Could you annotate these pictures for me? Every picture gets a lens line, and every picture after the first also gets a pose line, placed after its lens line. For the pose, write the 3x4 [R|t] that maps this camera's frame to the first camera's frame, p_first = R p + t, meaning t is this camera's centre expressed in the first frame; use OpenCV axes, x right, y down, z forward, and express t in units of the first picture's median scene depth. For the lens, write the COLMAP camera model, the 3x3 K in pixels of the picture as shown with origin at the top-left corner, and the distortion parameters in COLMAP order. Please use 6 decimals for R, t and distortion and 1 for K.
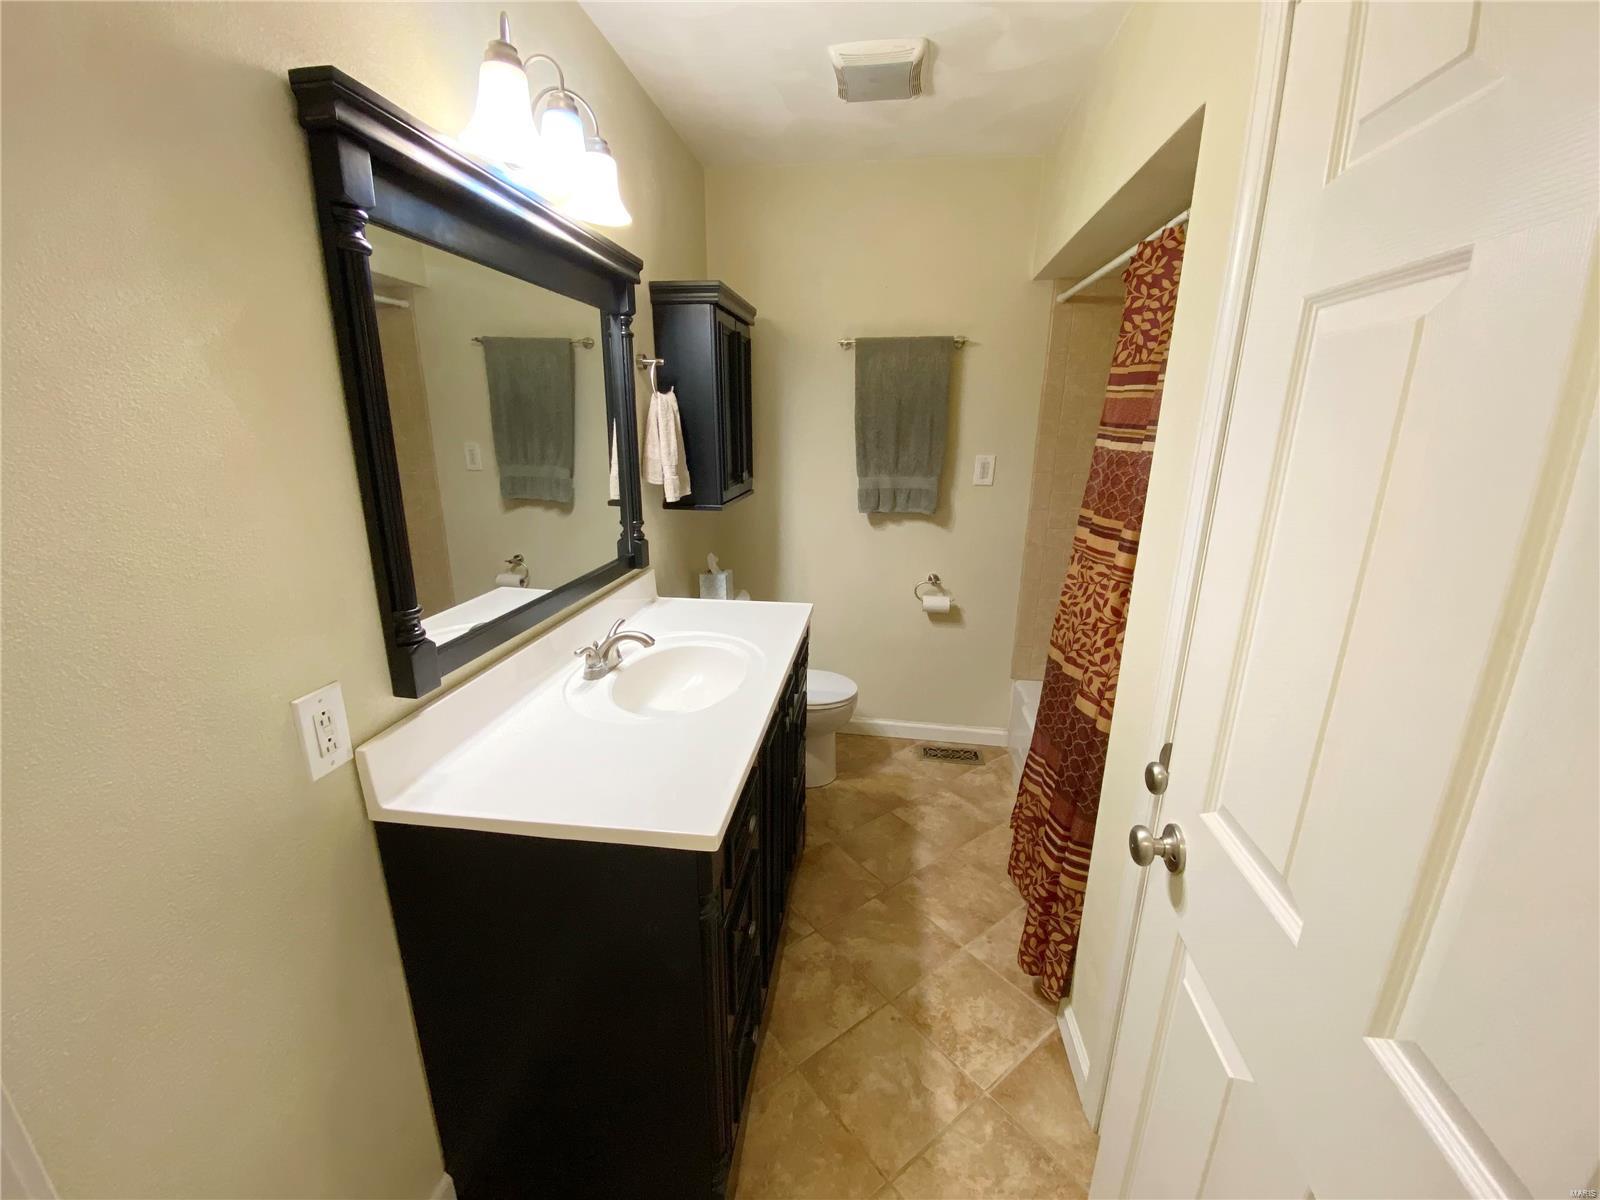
lens RADIAL K [[652.4, 0, 800.0], [0, 652.4, 600.0], [0, 0, 1]] dist [0.052747, -0.046198]
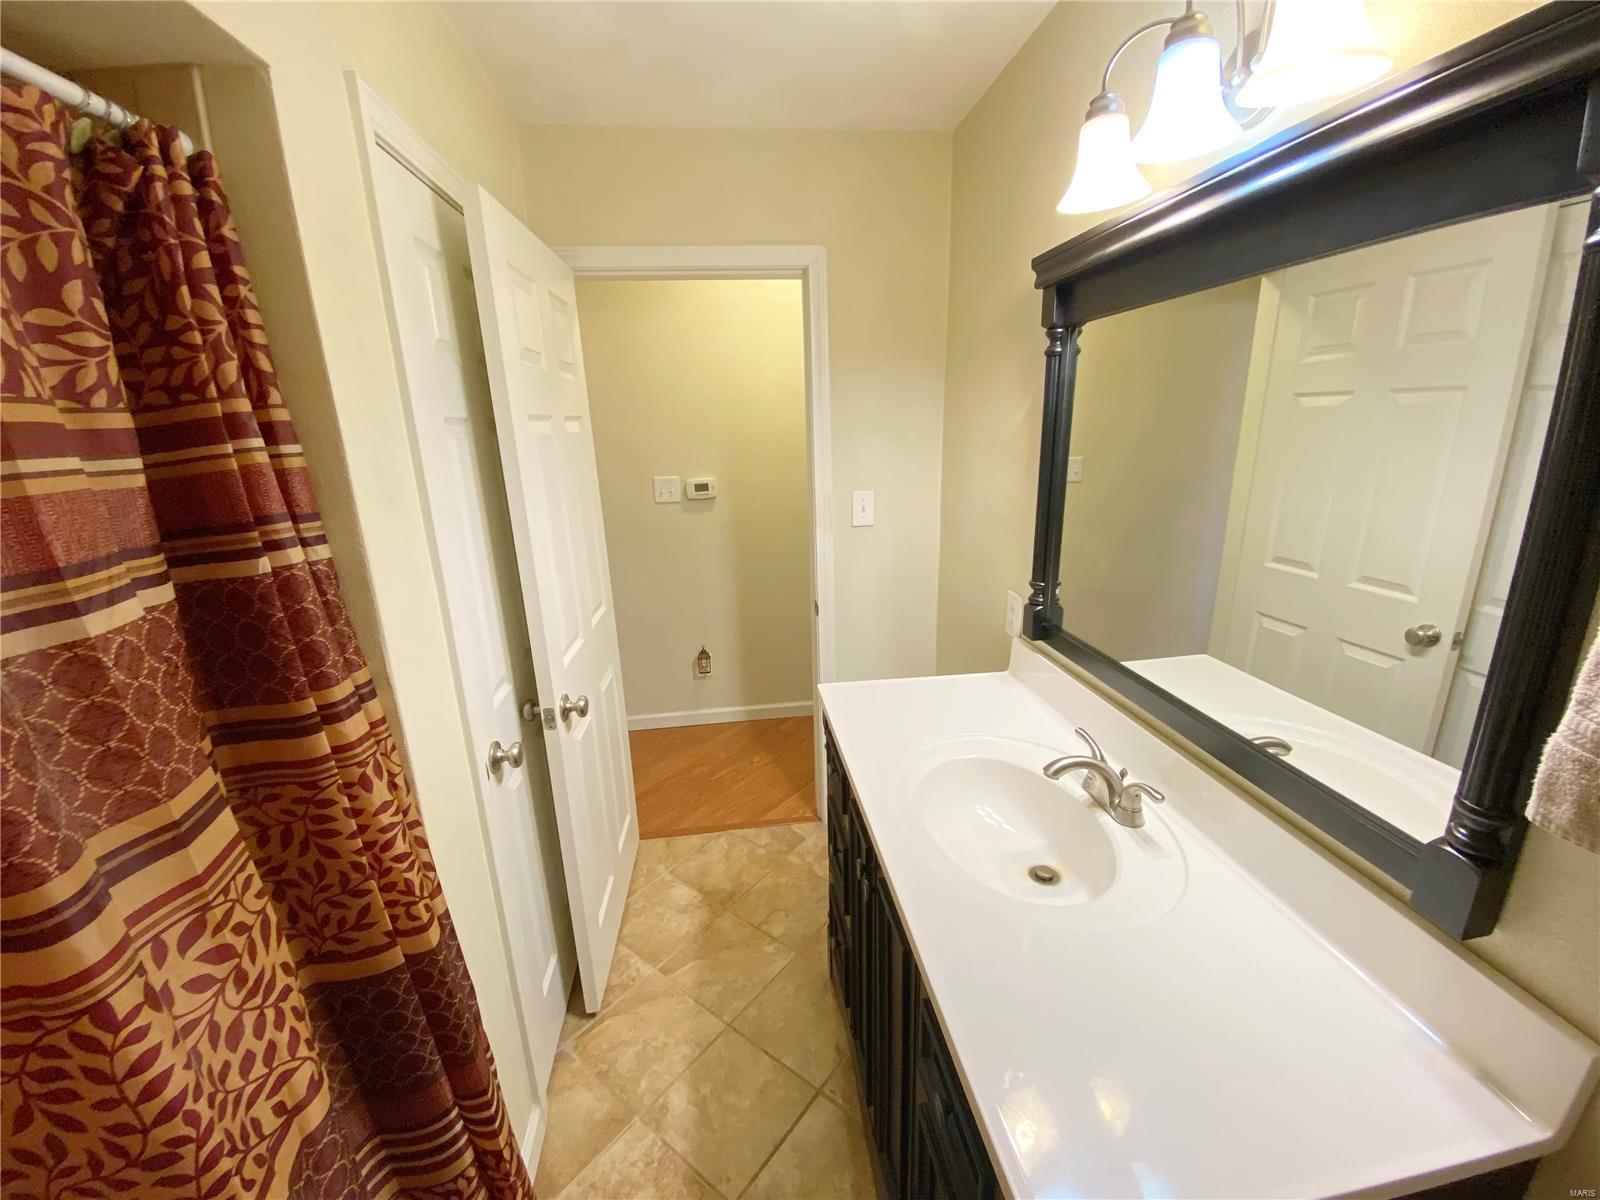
lens RADIAL K [[652.4, 0, 800.0], [0, 652.4, 600.0], [0, 0, 1]] dist [0.052747, -0.046198]
pose [[-0.966997, 0.091829, -0.237662, 0.176492], [-0.041767, 0.863039, 0.503407, -0.409120], [0.251340, 0.496720, -0.830721, 1.297164]]
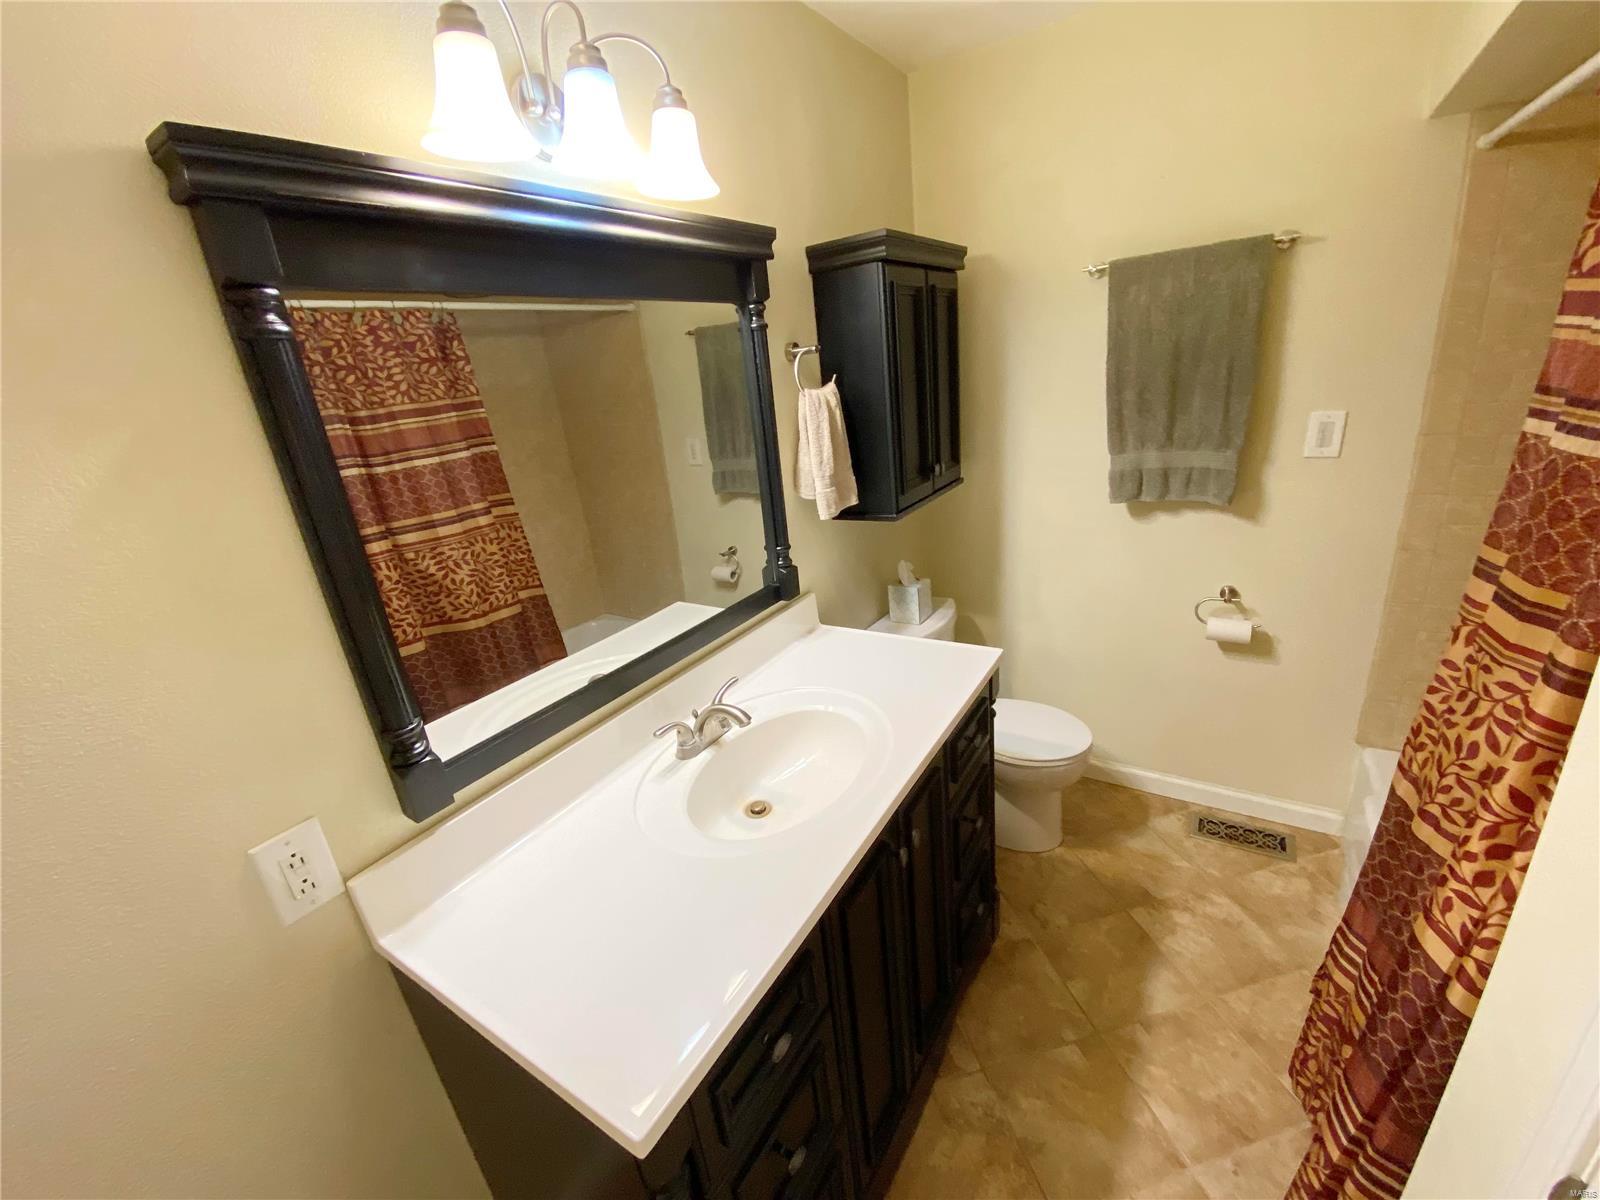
lens RADIAL K [[650.5, 0, 800.0], [0, 650.5, 600.0], [0, 0, 1]] dist [0.015890, -0.018678]
pose [[0.897525, 0.044888, -0.438673, 0.143112], [-0.003311, 0.995463, 0.095088, -0.128955], [0.440951, -0.083892, 0.893602, 0.245792]]
